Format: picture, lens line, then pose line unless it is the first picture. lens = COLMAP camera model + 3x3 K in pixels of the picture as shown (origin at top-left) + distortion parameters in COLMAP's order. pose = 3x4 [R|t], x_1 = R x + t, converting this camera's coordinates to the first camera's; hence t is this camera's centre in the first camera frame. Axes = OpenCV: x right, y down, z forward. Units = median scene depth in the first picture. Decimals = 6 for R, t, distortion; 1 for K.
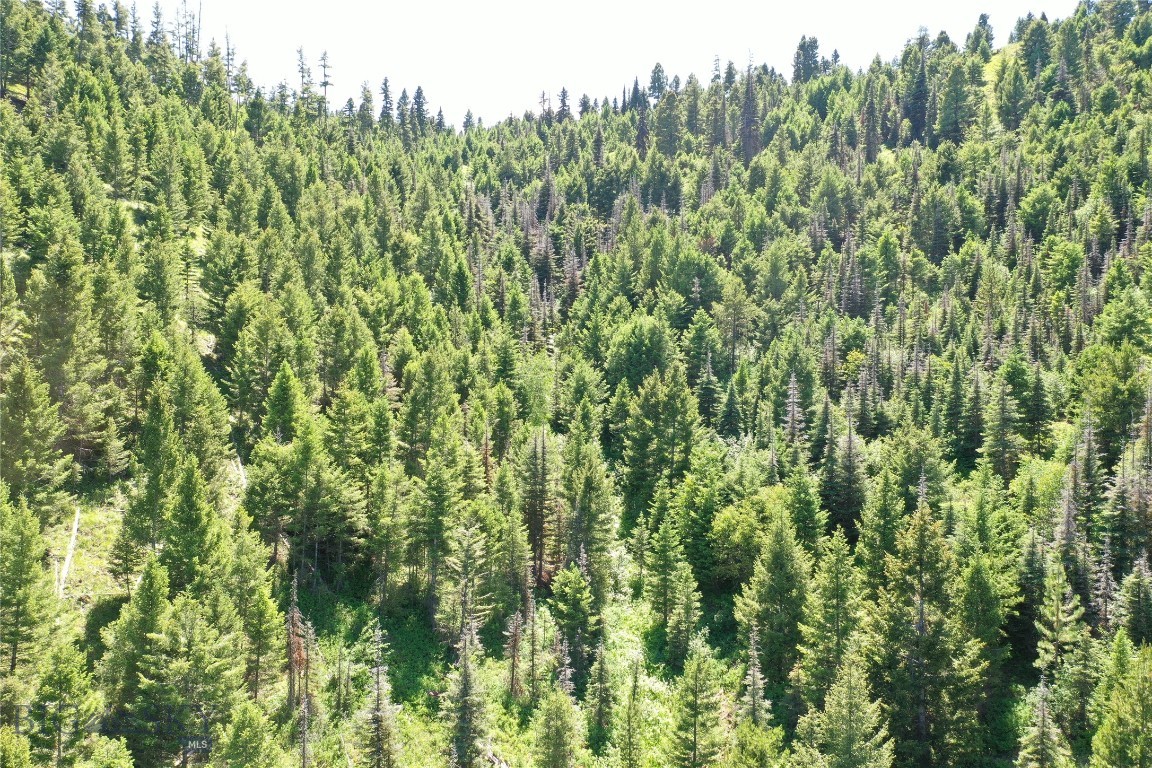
lens RADIAL K [[909.6, 0, 576.0], [0, 909.6, 384.0], [0, 0, 1]] dist [-0.000691, 0.001861]
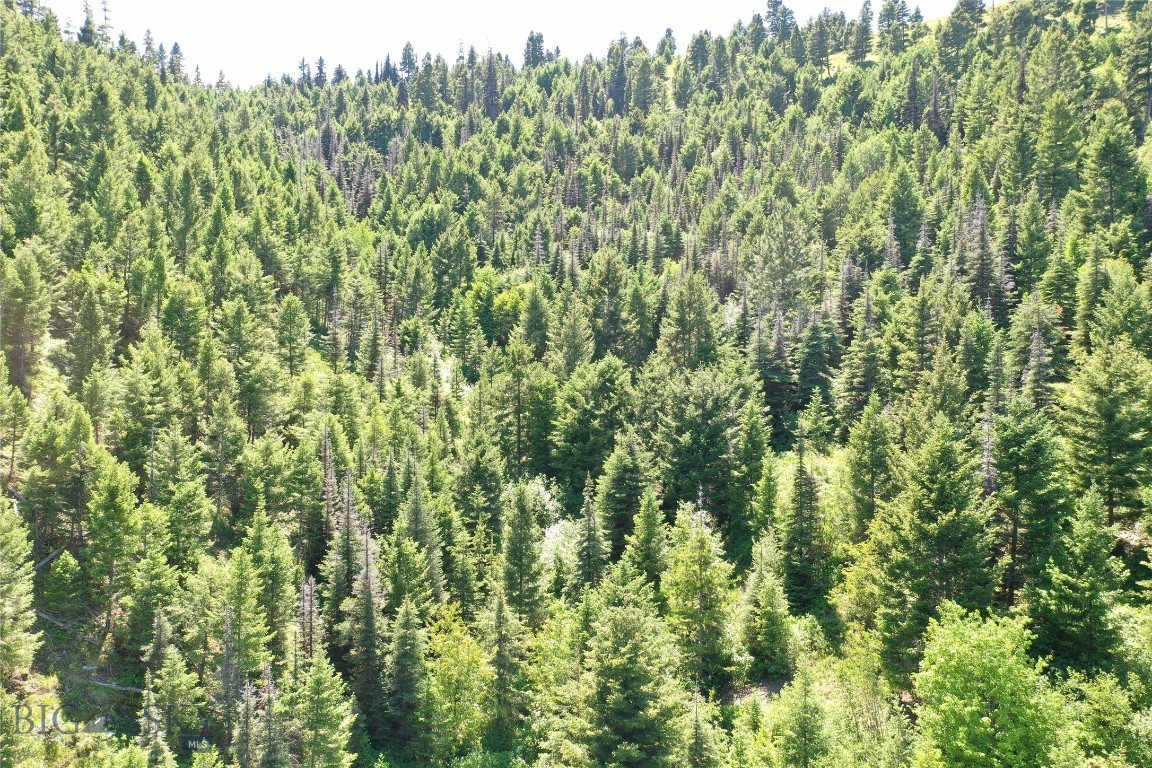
lens RADIAL K [[909.6, 0, 576.0], [0, 909.6, 384.0], [0, 0, 1]] dist [-0.000691, 0.001861]
pose [[0.955512, -0.008309, 0.294836, -0.093660], [0.007909, 0.999965, 0.002549, 0.145664], [-0.294847, -0.000104, 0.955544, -0.298949]]
